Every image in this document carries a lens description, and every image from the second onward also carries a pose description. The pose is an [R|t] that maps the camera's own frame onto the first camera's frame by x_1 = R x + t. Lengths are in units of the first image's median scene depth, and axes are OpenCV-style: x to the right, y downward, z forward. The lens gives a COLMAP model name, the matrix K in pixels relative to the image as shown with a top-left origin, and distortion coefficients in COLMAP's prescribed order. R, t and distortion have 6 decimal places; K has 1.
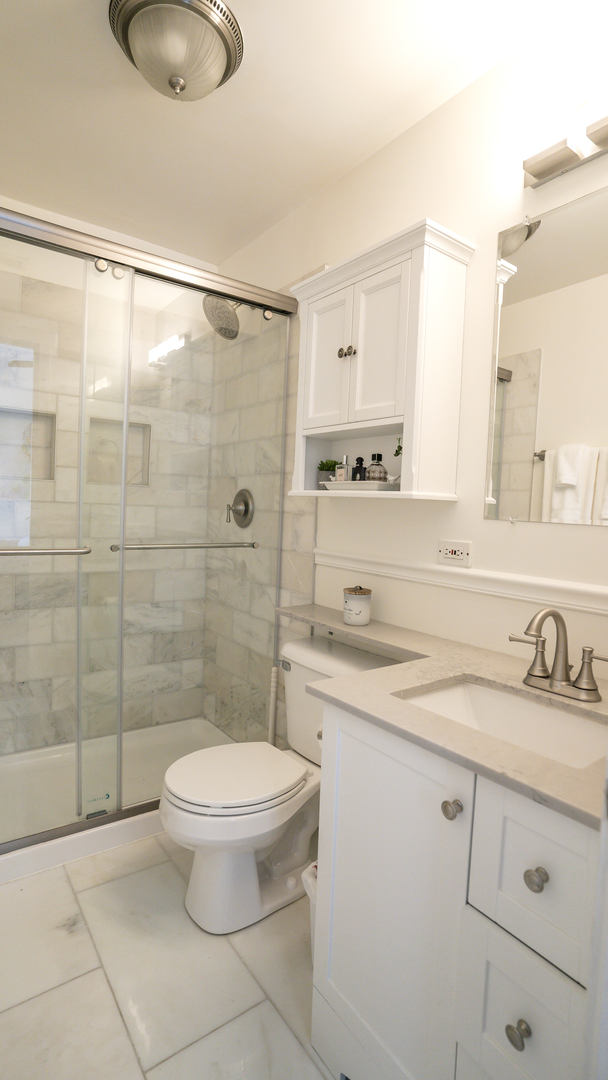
lens RADIAL K [[539.1, 0, 305.5], [0, 539.1, 536.4], [0, 0, 1]] dist [-0.084539, 0.044532]
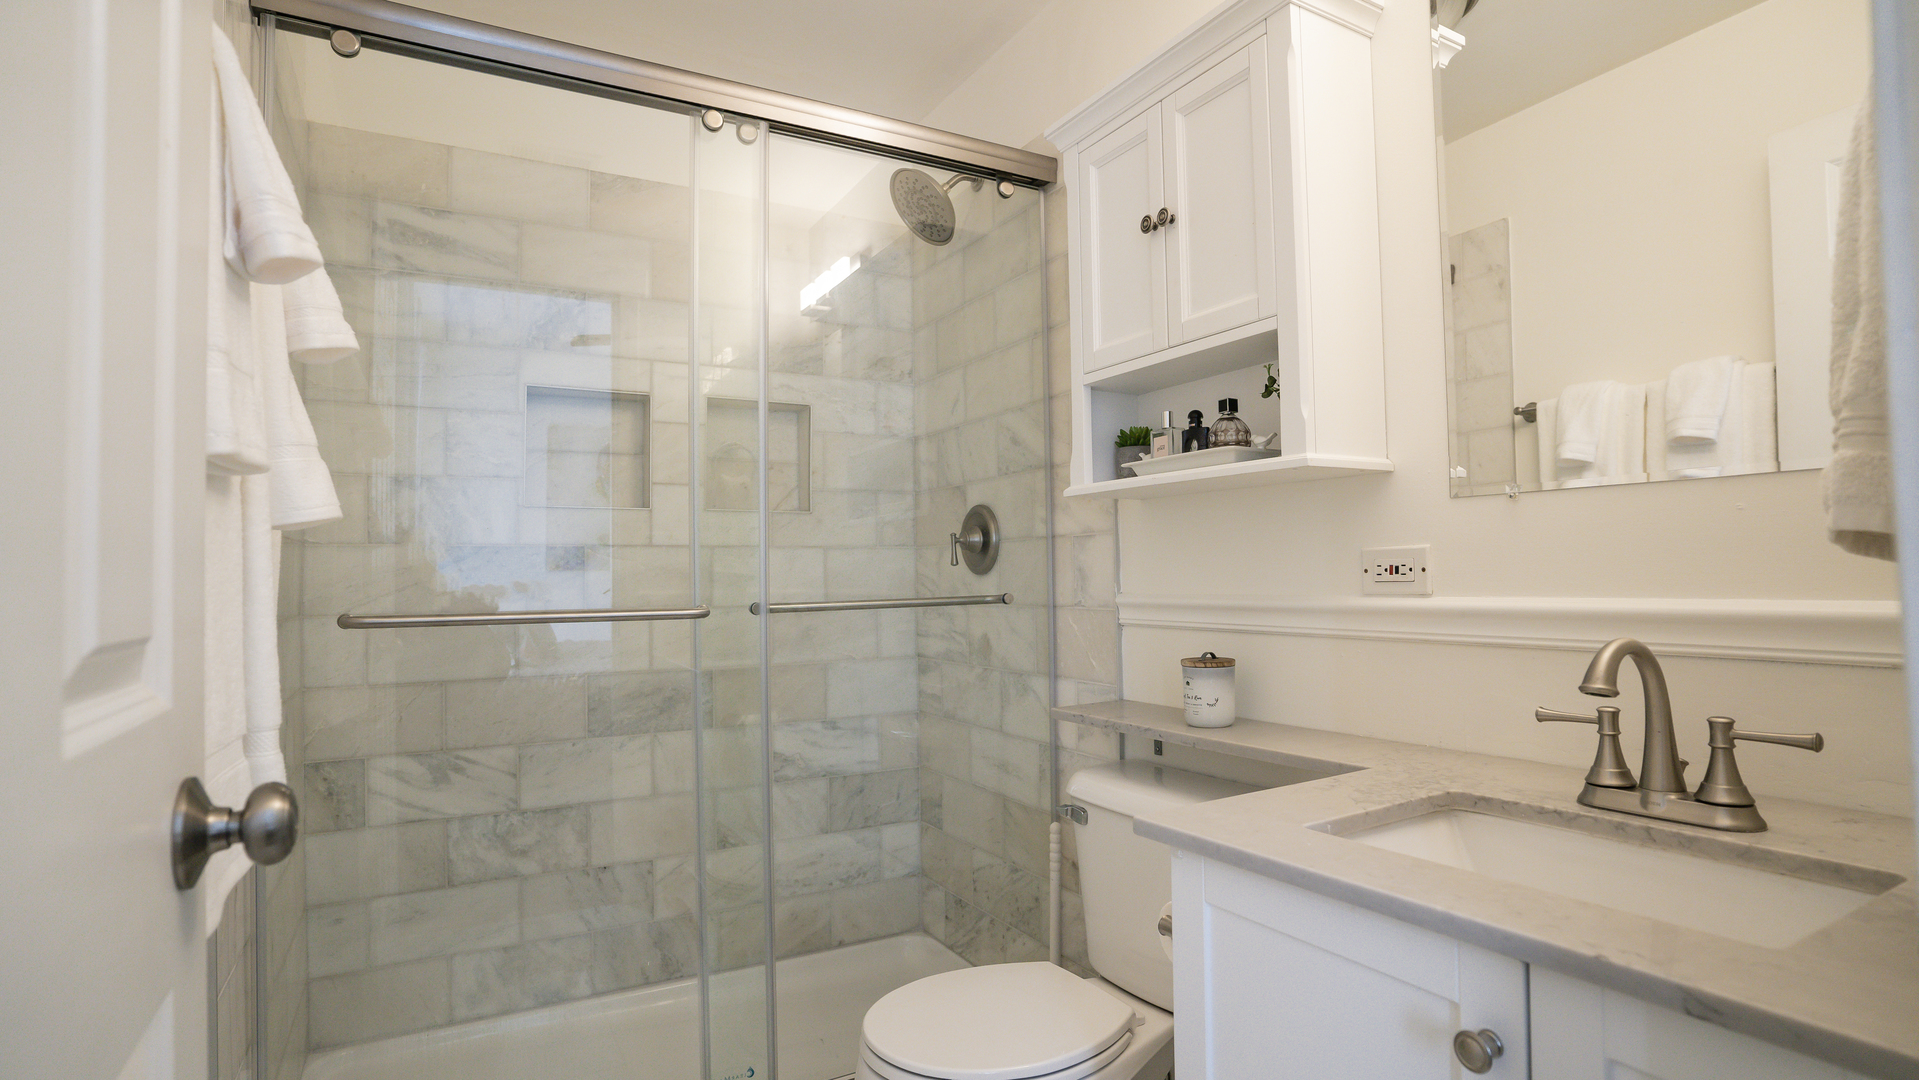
lens RADIAL K [[946.0, 0, 963.3], [0, 946.0, 546.0], [0, 0, 1]] dist [-0.085038, 0.042383]
pose [[0.991134, -0.060690, -0.118196, -0.025420], [0.050156, 0.994665, -0.090142, 0.059310], [0.123037, 0.083415, 0.988890, 0.050546]]
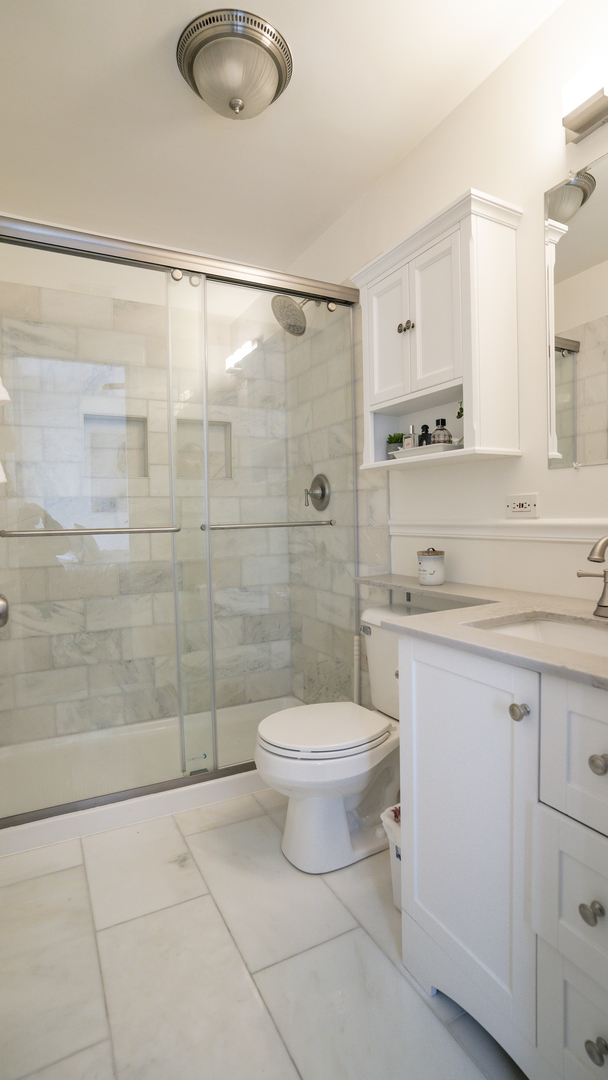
lens RADIAL K [[532.4, 0, 306.7], [0, 532.4, 536.1], [0, 0, 1]] dist [-0.085038, 0.042383]
pose [[0.987219, -0.055238, -0.149494, 0.014631], [0.052637, 0.998386, -0.021302, 0.078339], [0.150429, 0.013161, 0.988533, -0.055205]]
